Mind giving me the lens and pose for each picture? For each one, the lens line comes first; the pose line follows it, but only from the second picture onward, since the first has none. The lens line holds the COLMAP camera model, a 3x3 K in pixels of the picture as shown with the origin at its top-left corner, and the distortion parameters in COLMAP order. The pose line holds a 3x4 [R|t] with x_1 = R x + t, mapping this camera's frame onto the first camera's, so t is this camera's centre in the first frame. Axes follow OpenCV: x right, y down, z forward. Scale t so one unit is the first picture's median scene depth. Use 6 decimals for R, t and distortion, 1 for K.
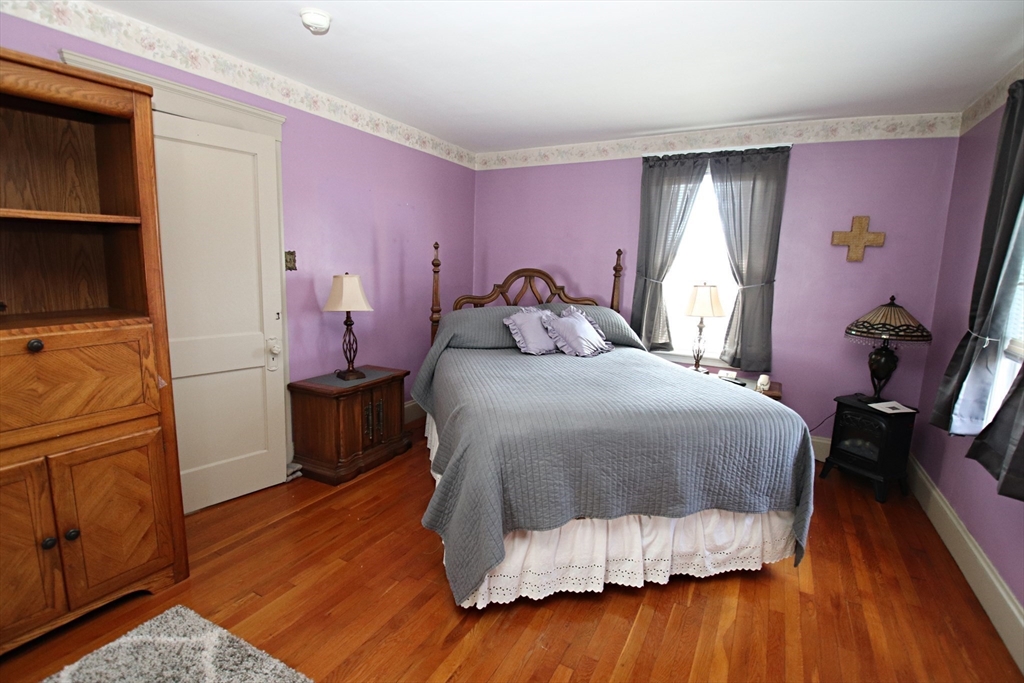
lens RADIAL K [[484.5, 0, 511.2], [0, 484.5, 342.5], [0, 0, 1]] dist [0.001391, -0.017248]
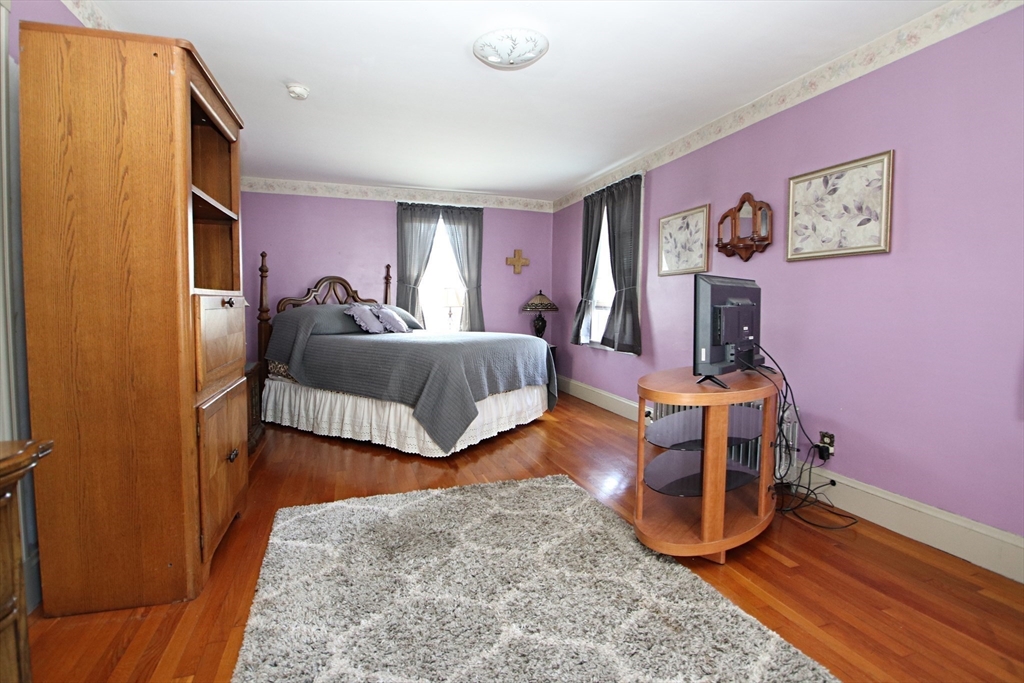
lens RADIAL K [[484.5, 0, 508.4], [0, 484.5, 336.6], [0, 0, 1]] dist [0.001391, -0.017248]
pose [[0.688783, -0.073144, 0.721268, -0.684691], [0.127928, 0.991548, -0.021613, 0.108754], [-0.713591, 0.107157, 0.692318, -0.237735]]
